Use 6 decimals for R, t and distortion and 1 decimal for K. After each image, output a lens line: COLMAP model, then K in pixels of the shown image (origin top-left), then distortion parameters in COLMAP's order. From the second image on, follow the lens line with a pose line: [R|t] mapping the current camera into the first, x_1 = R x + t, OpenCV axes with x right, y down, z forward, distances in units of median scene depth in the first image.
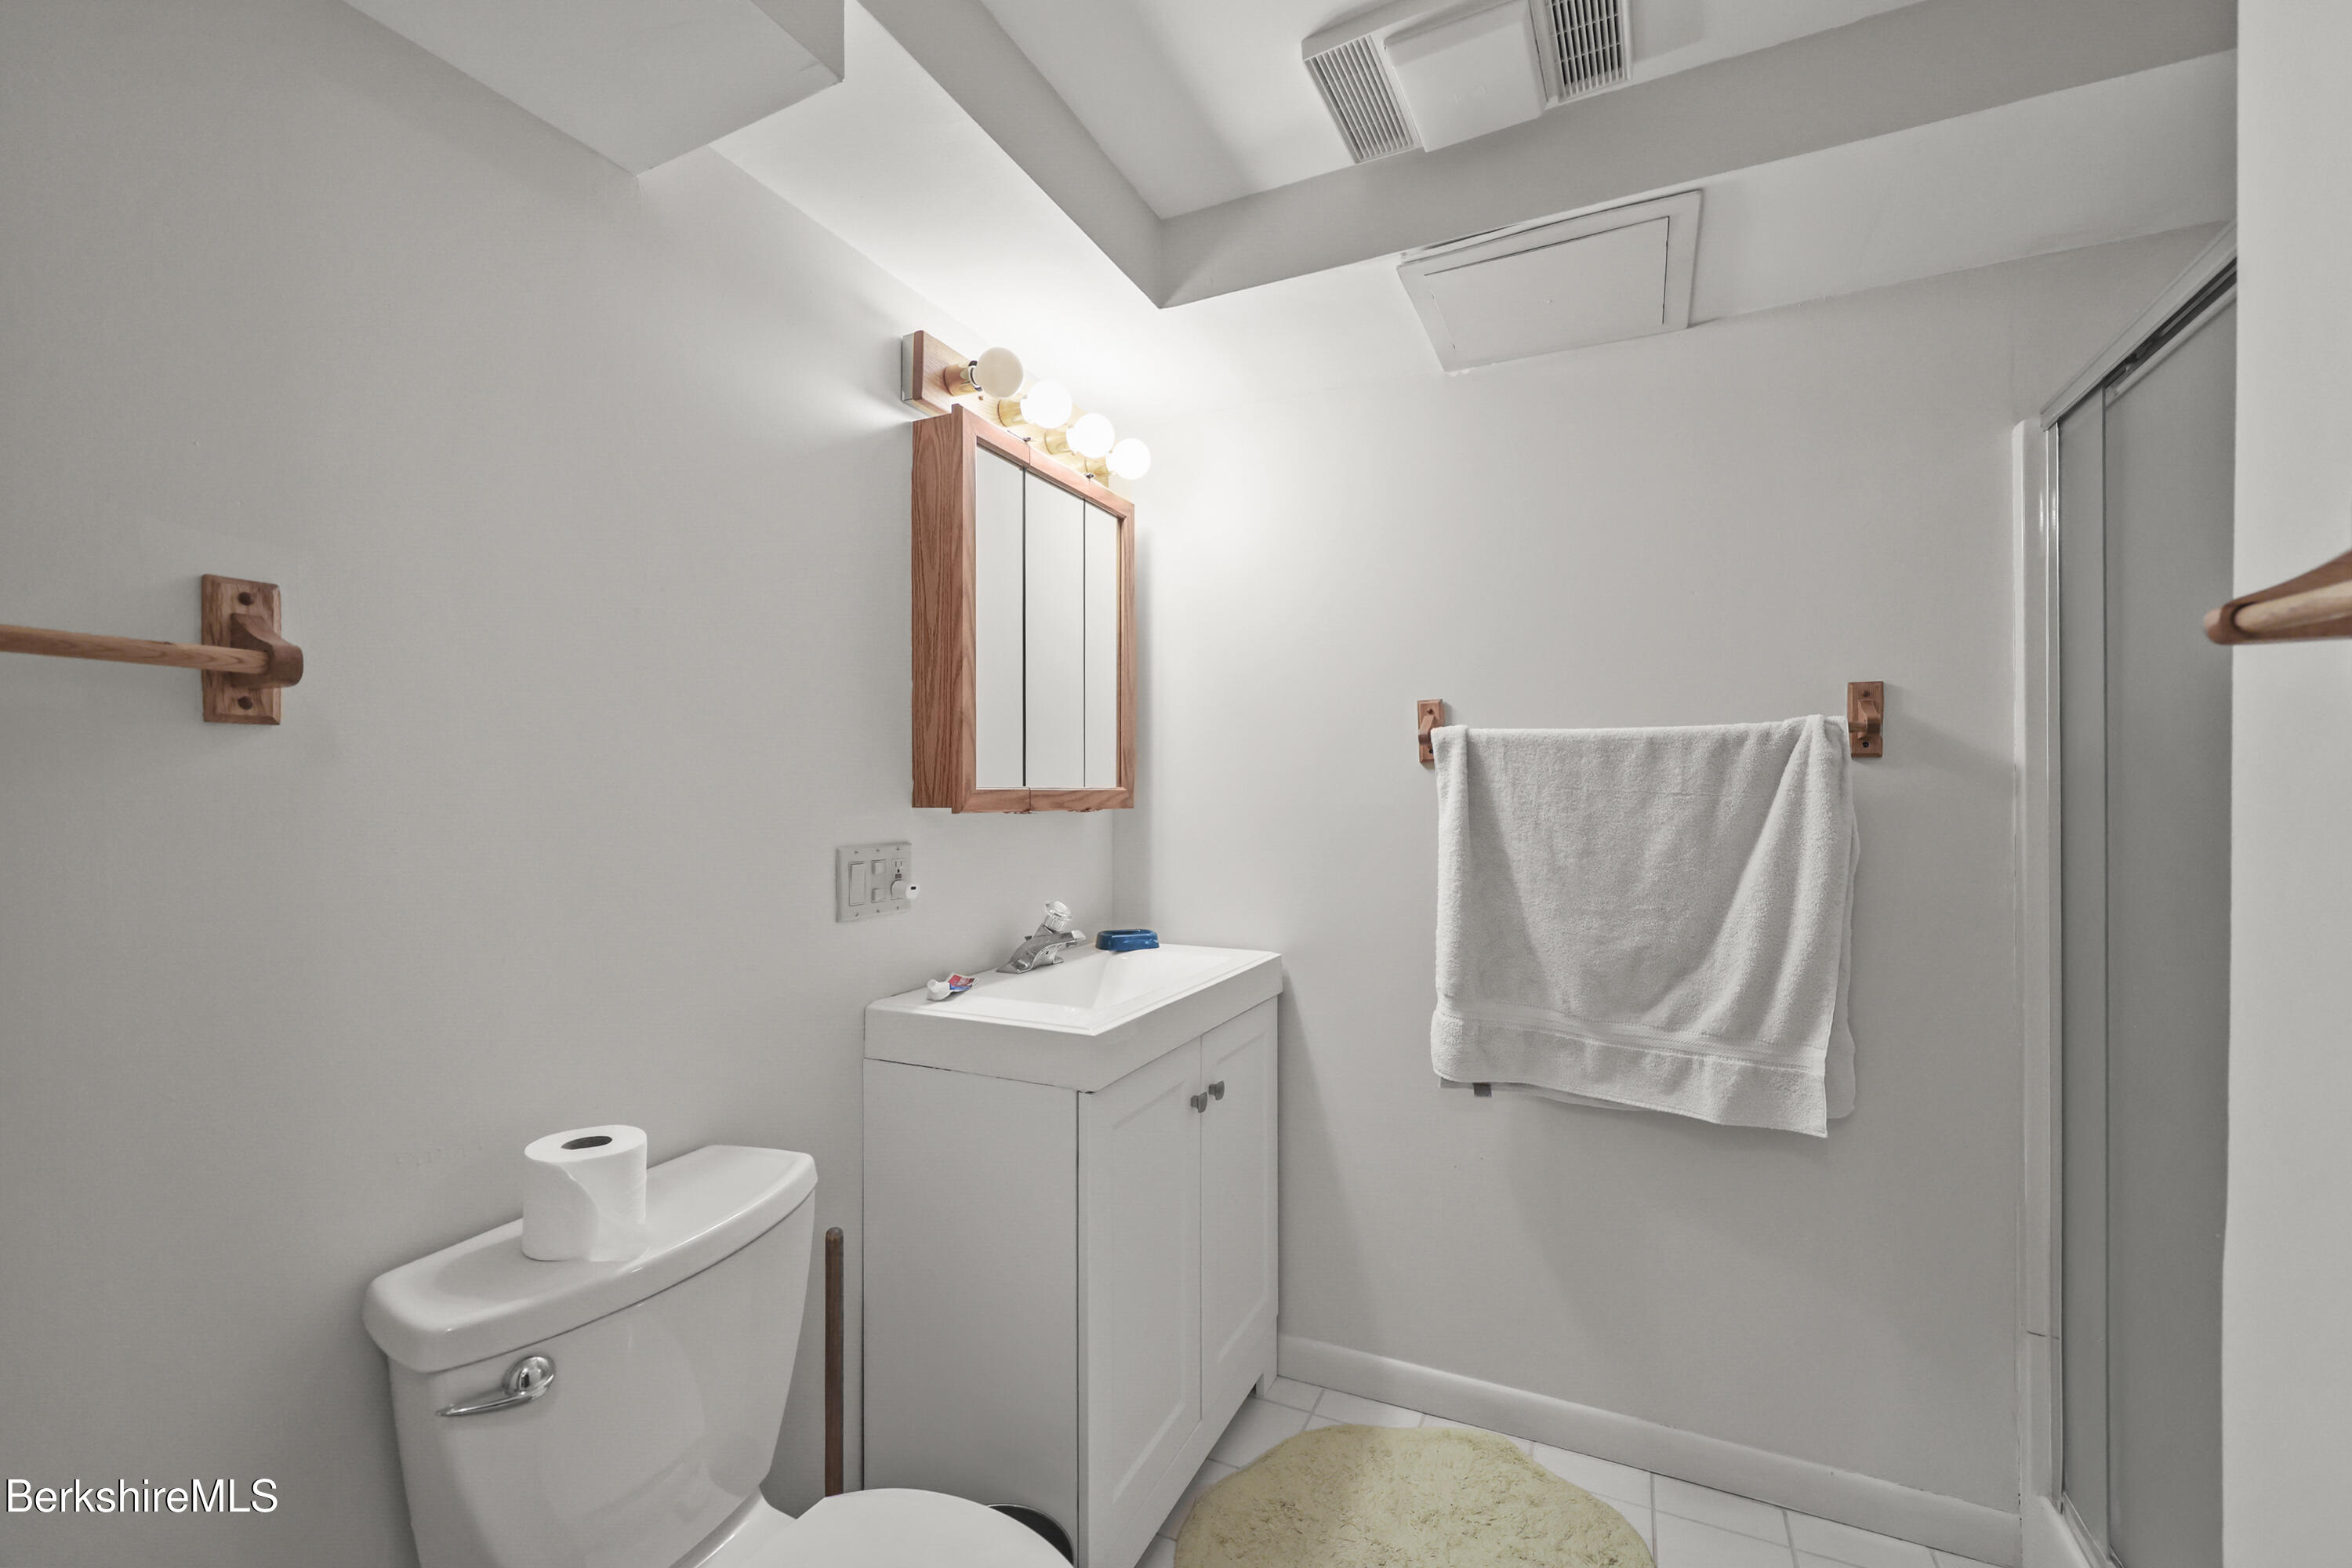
lens RADIAL K [[949.3, 0, 1178.1], [0, 949.3, 790.0], [0, 0, 1]] dist [-0.001313, 0.000075]
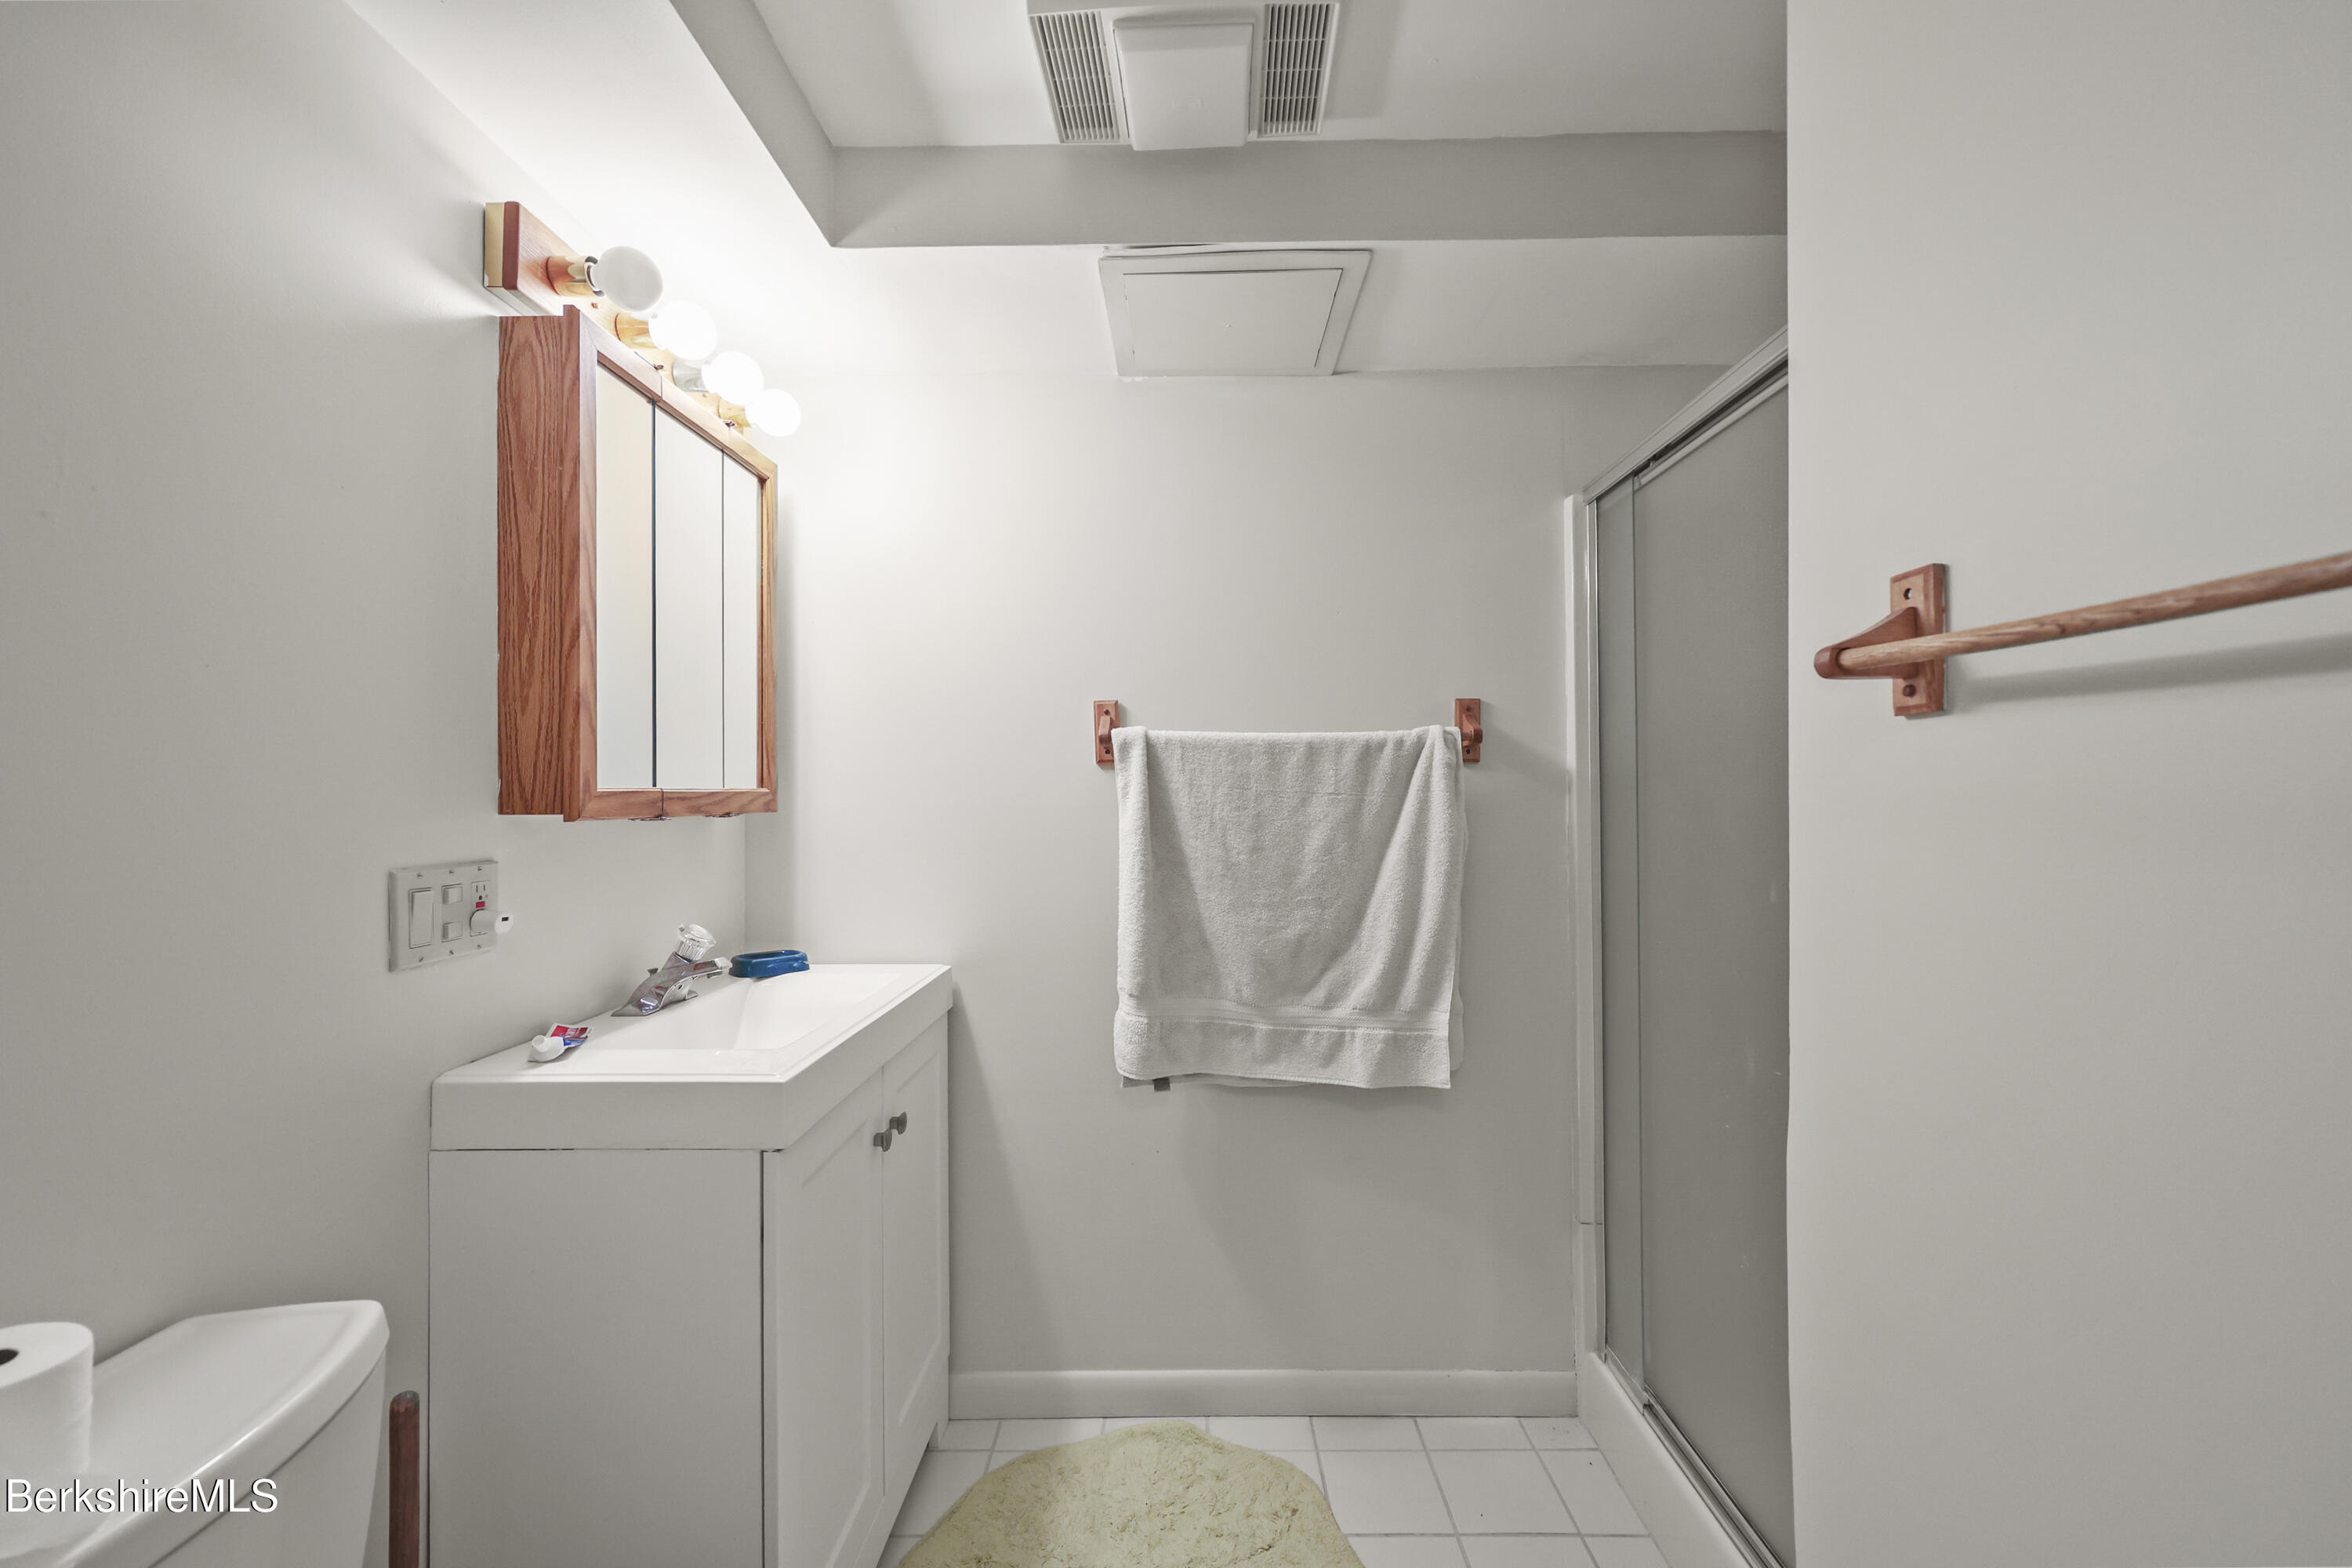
lens RADIAL K [[949.3, 0, 1173.8], [0, 949.3, 784.1], [0, 0, 1]] dist [-0.001313, 0.000075]
pose [[0.910880, 0.000523, 0.412671, -0.099073], [0.002126, 0.999980, -0.005960, -0.000814], [-0.412665, 0.006306, 0.910861, 0.070792]]
